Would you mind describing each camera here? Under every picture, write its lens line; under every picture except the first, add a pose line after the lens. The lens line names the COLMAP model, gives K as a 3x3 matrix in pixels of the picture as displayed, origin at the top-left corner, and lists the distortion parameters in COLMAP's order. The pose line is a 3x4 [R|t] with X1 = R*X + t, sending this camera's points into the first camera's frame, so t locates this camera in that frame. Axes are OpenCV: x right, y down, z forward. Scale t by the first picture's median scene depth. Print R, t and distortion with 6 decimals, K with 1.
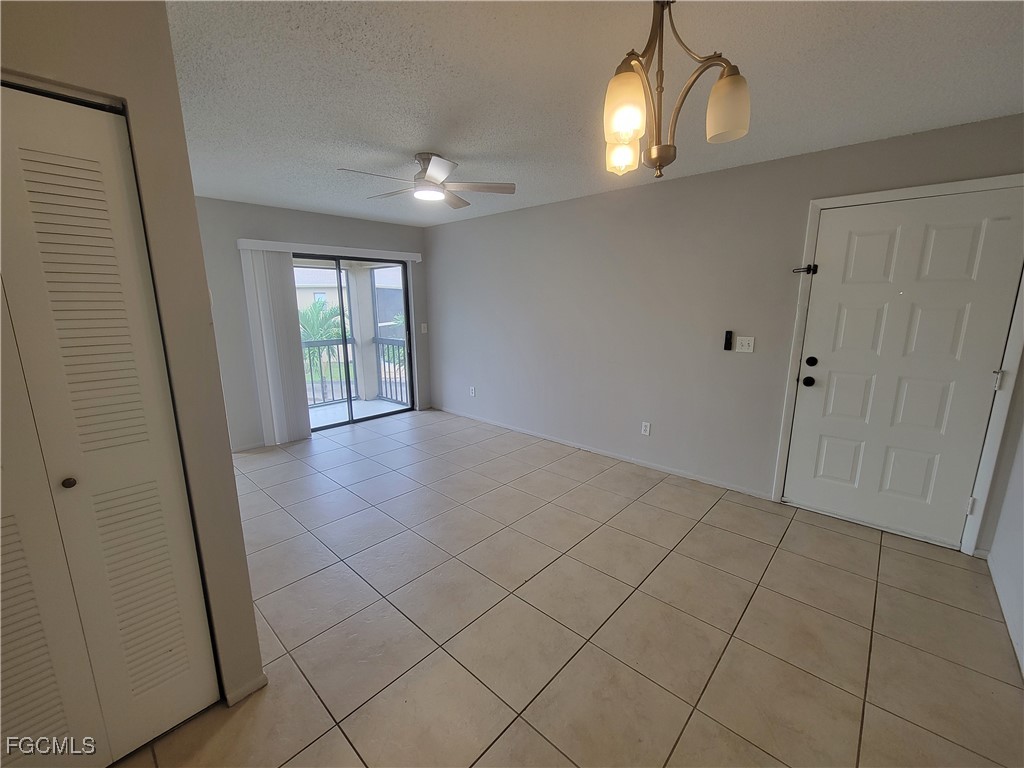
lens RADIAL K [[418.3, 0, 512.6], [0, 418.3, 387.2], [0, 0, 1]] dist [0.001113, 0.000571]
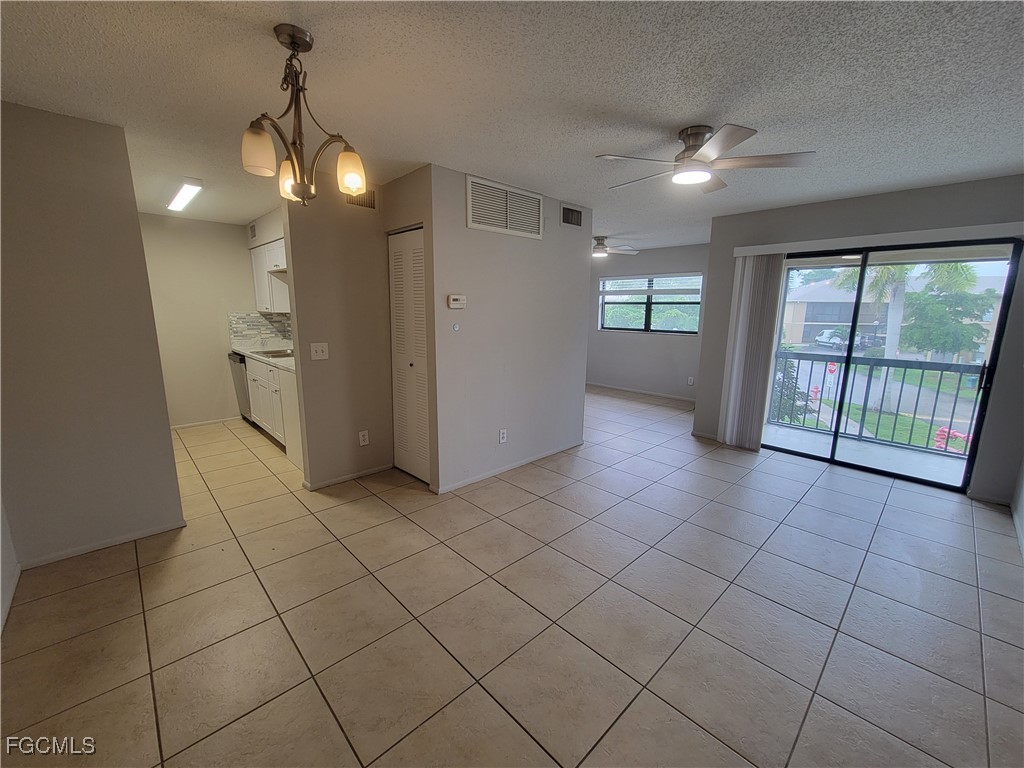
lens RADIAL K [[418.3, 0, 512.6], [0, 418.3, 389.0], [0, 0, 1]] dist [0.001113, 0.000571]
pose [[-0.064047, 0.197797, -0.978148, 0.635091], [-0.213574, 0.954734, 0.207047, -0.130974], [0.974825, 0.222168, -0.018904, 0.659595]]
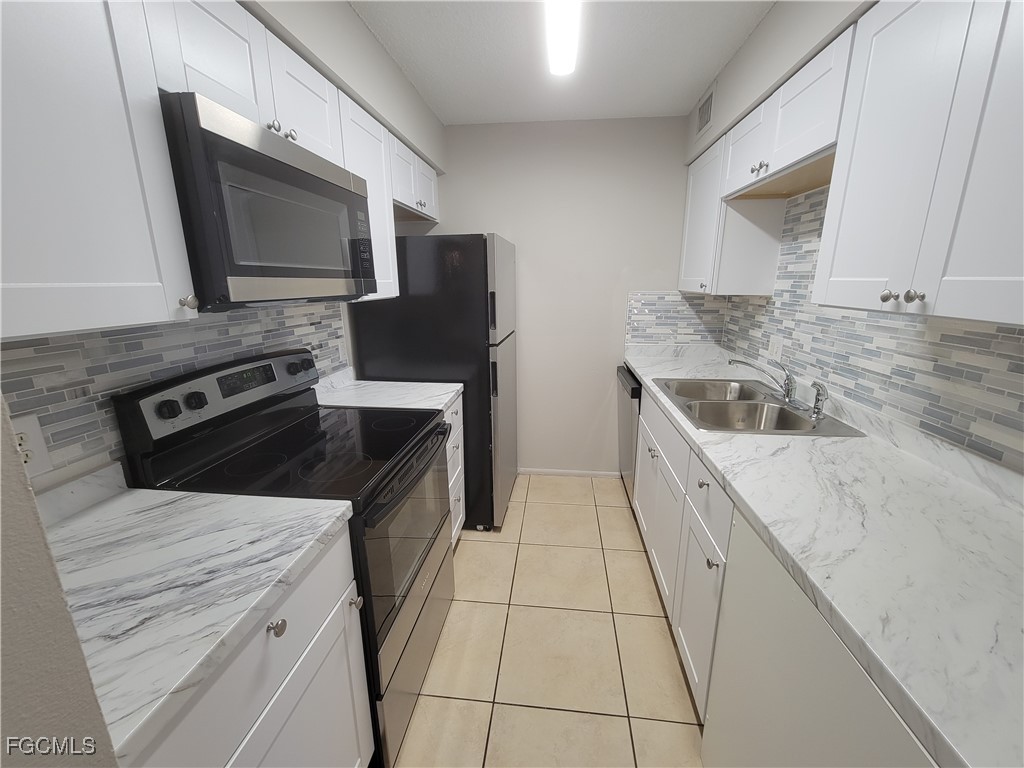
lens RADIAL K [[418.3, 0, 513.8], [0, 418.3, 385.7], [0, 0, 1]] dist [0.001113, 0.000571]
pose [[-0.805167, 0.155425, -0.572319, -0.190803], [-0.112200, 0.907695, 0.404353, 0.002403], [0.582337, 0.389786, -0.713407, 0.064166]]
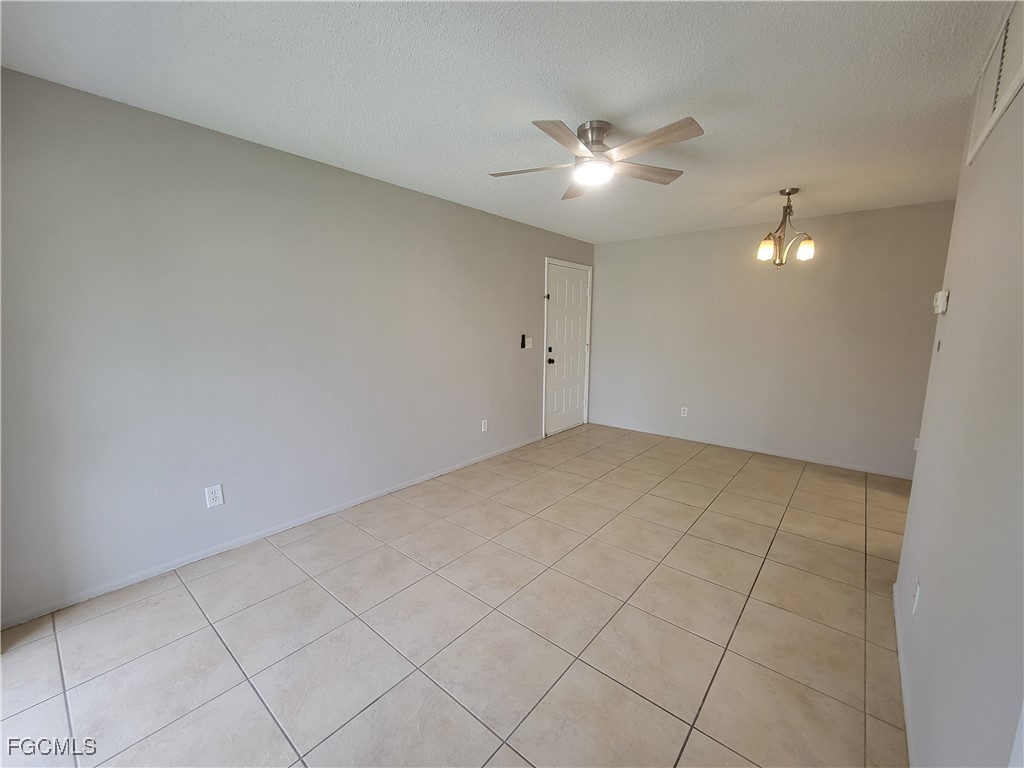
lens RADIAL K [[418.3, 0, 511.2], [0, 418.3, 388.0], [0, 0, 1]] dist [0.001113, 0.000571]
pose [[-0.043760, -0.152868, 0.987277, -0.915015], [0.195315, 0.967845, 0.158517, -0.191333], [-0.979764, 0.199767, -0.012496, 1.085739]]
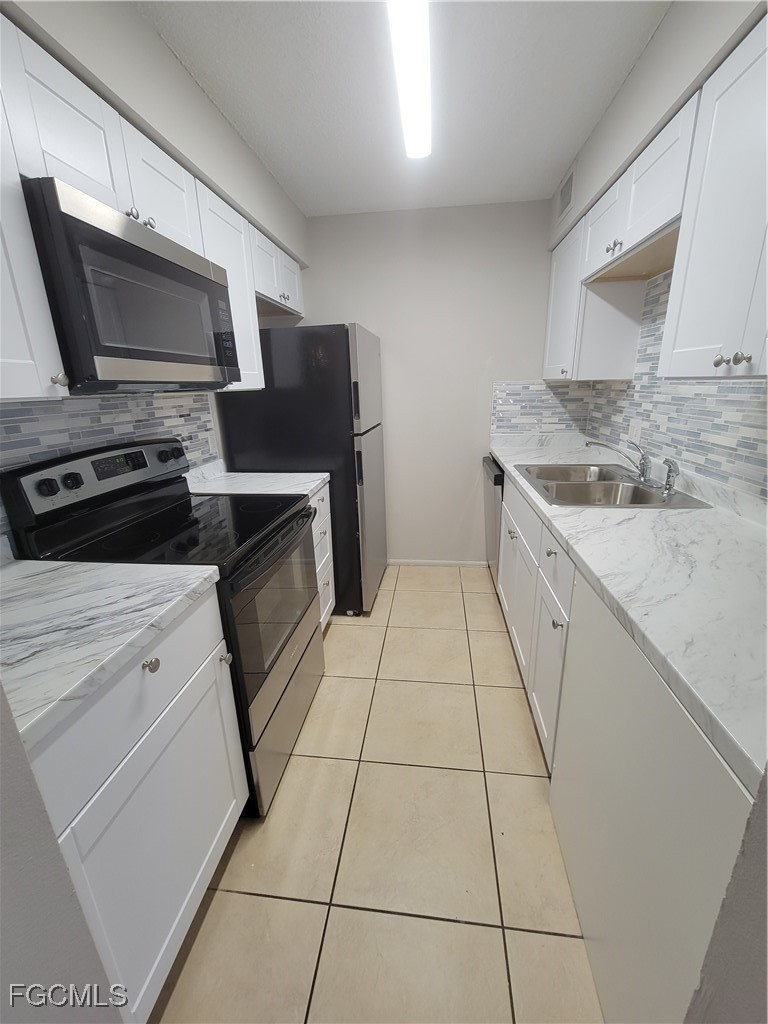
lens RADIAL K [[418.3, 0, 383.7], [0, 418.3, 510.5], [0, 0, 1]] dist [0.001113, 0.000571]
pose [[-0.811980, 0.196076, -0.549766, -0.190056], [-0.088450, 0.889676, 0.447943, 0.017007], [0.576945, 0.412347, -0.705056, 0.103288]]
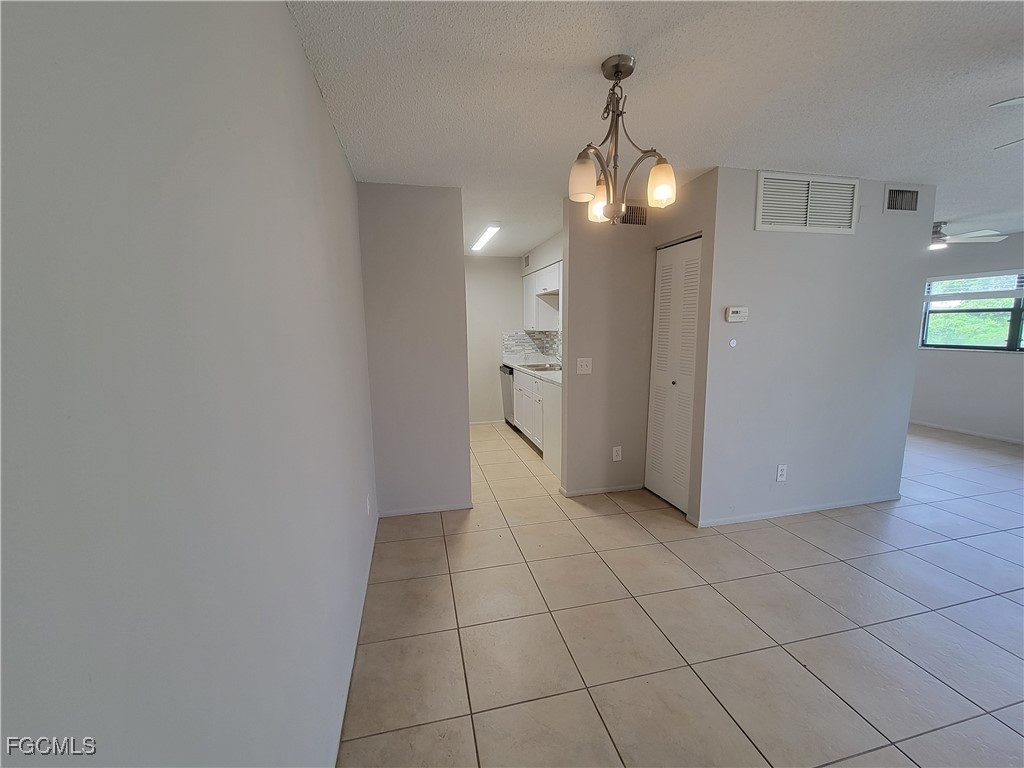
lens RADIAL K [[418.3, 0, 512.5], [0, 418.3, 389.7], [0, 0, 1]] dist [0.001113, 0.000571]
pose [[-0.557744, 0.139806, -0.818154, 0.639400], [-0.153332, 0.951391, 0.267102, -0.107834], [0.815727, 0.274424, -0.509196, 0.574884]]
